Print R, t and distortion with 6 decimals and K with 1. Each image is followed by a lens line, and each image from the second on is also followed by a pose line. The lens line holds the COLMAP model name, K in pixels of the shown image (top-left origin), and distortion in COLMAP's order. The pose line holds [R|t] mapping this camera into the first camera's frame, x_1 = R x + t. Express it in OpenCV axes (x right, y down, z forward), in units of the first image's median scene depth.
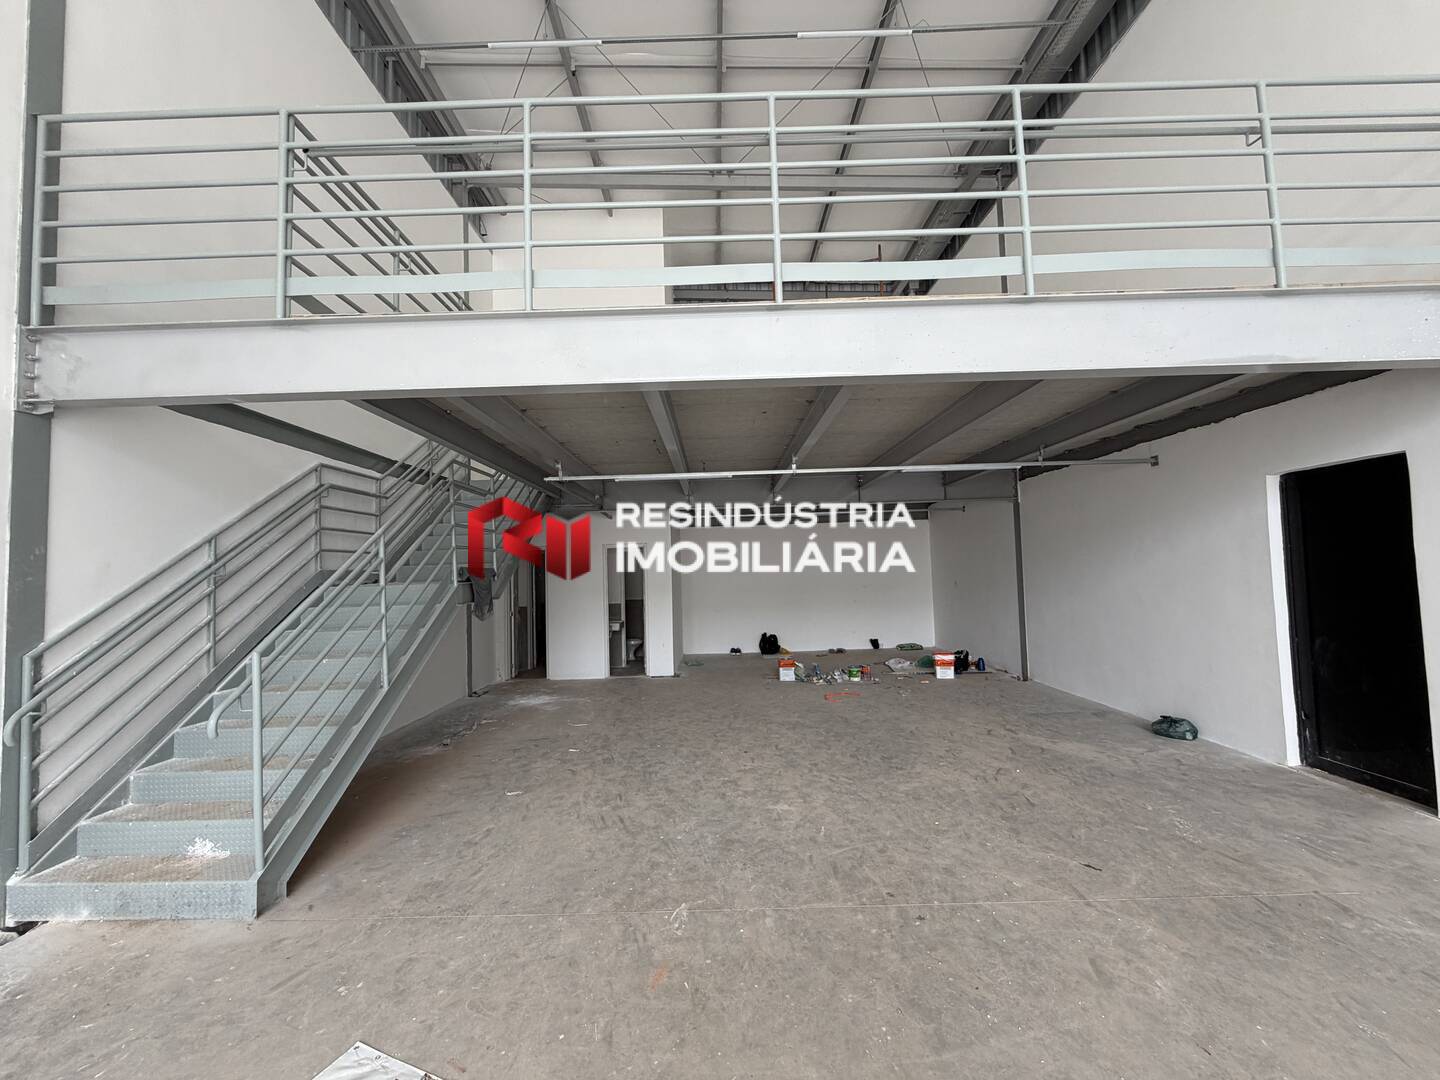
lens RADIAL K [[571.9, 0, 716.5], [0, 571.9, 543.7], [0, 0, 1]] dist [-0.001772, -0.000266]
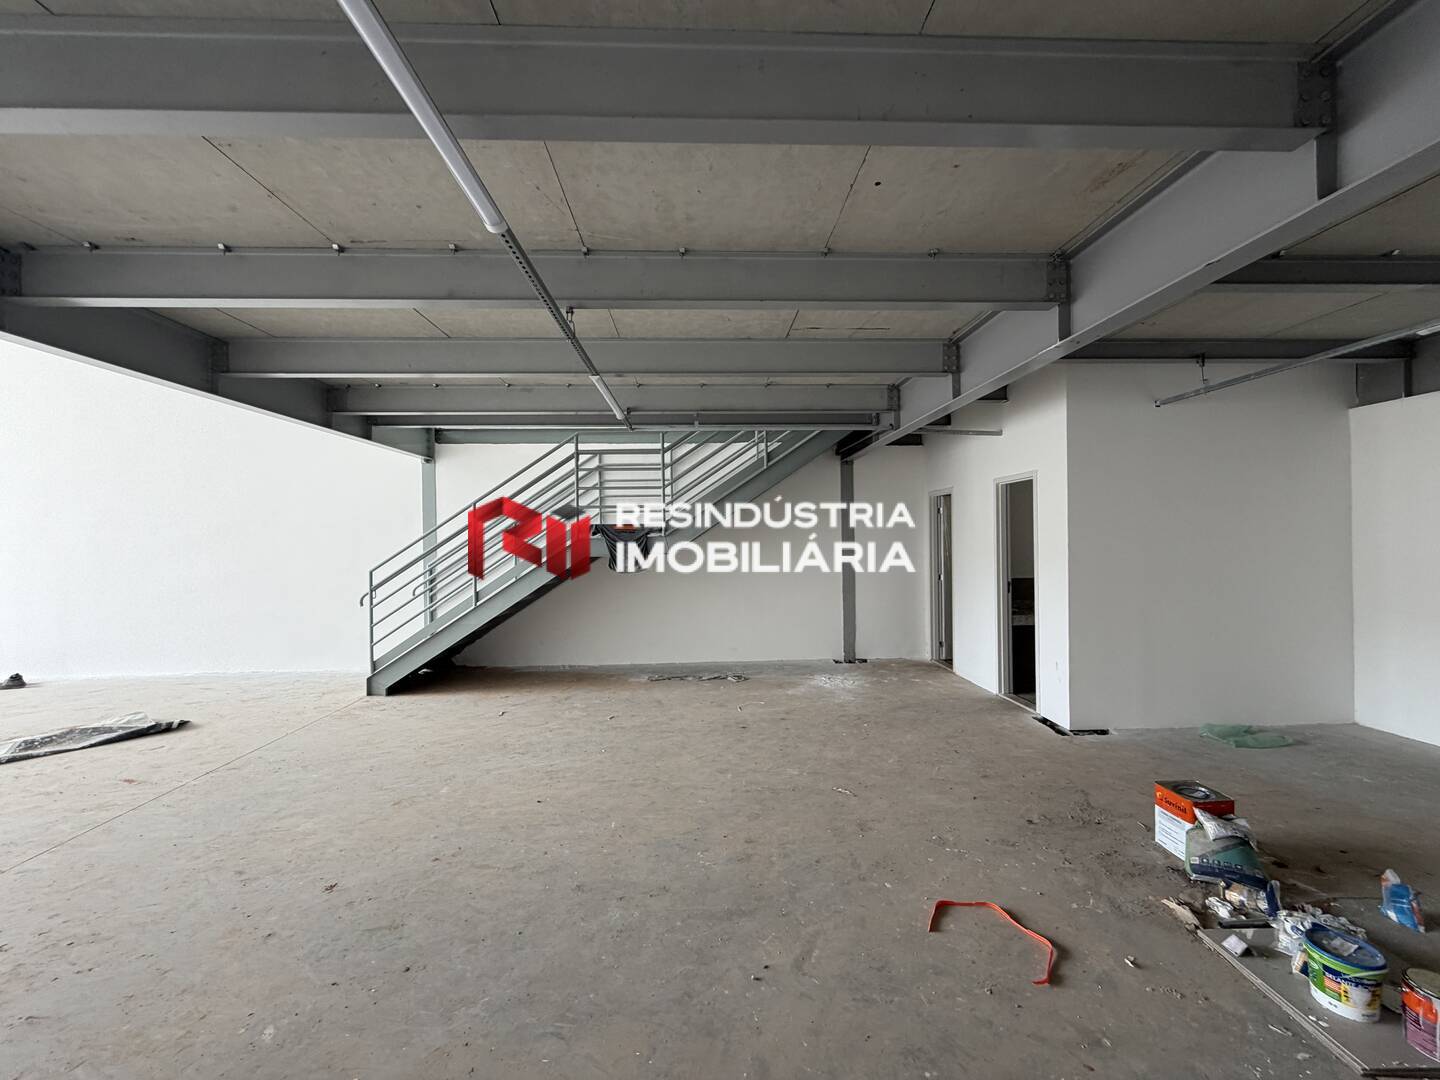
lens RADIAL K [[571.9, 0, 716.5], [0, 571.9, 543.7], [0, 0, 1]] dist [-0.001772, -0.000266]
pose [[0.044012, 0.023794, -0.998748, 0.493120], [0.053804, 0.998209, 0.026152, 0.041983], [0.997581, -0.054888, 0.042653, 0.820583]]
